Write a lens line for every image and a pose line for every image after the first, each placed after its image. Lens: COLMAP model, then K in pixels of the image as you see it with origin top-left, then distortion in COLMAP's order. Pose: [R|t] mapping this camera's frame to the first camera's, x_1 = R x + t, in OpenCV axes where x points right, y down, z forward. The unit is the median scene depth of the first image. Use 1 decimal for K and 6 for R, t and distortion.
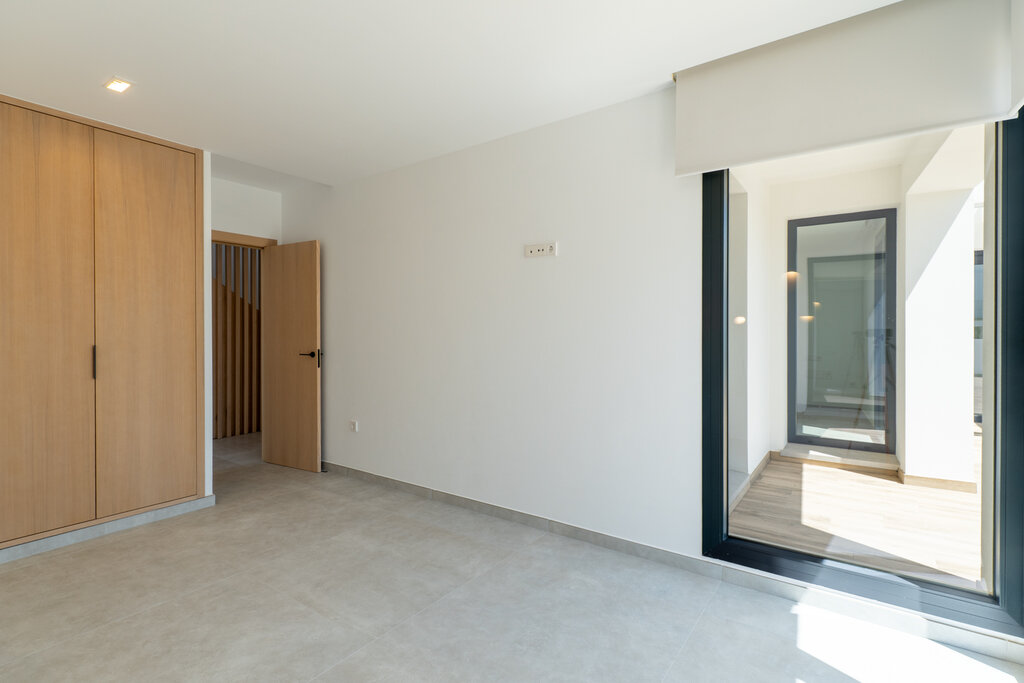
lens RADIAL K [[497.0, 0, 512.0], [0, 497.0, 341.5], [0, 0, 1]] dist [-0.000287, -0.001022]
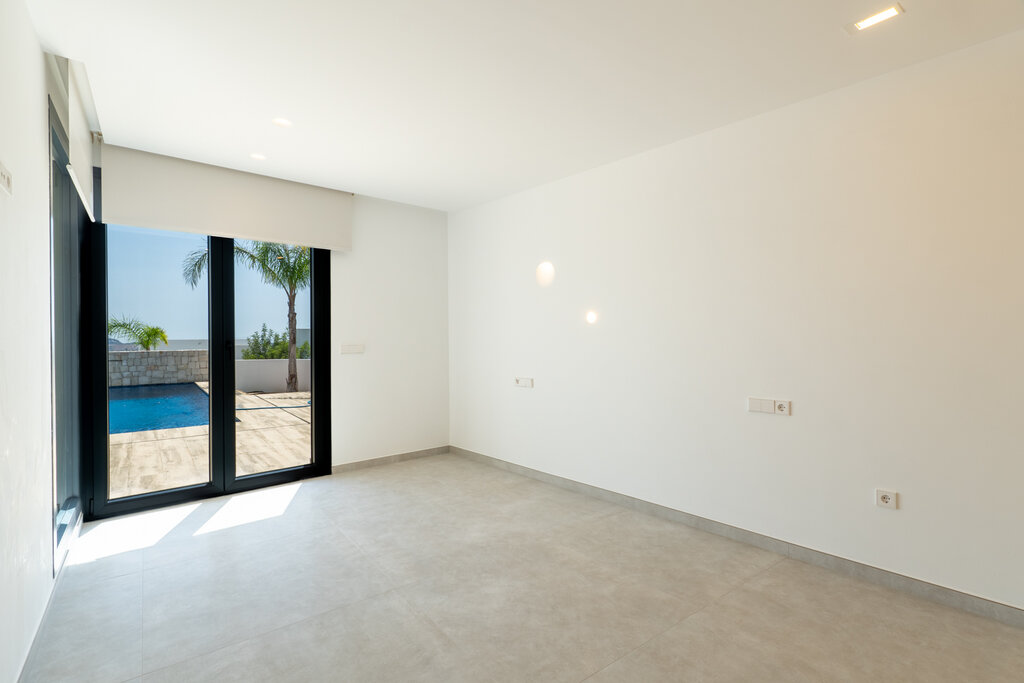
lens RADIAL K [[485.0, 0, 512.0], [0, 485.0, 341.5], [0, 0, 1]] dist [0.002465, -0.000354]
pose [[-0.956583, 0.000954, 0.291460, -0.827969], [0.008970, 0.999617, 0.026169, -0.038693], [-0.291323, 0.027647, -0.956225, 1.873590]]
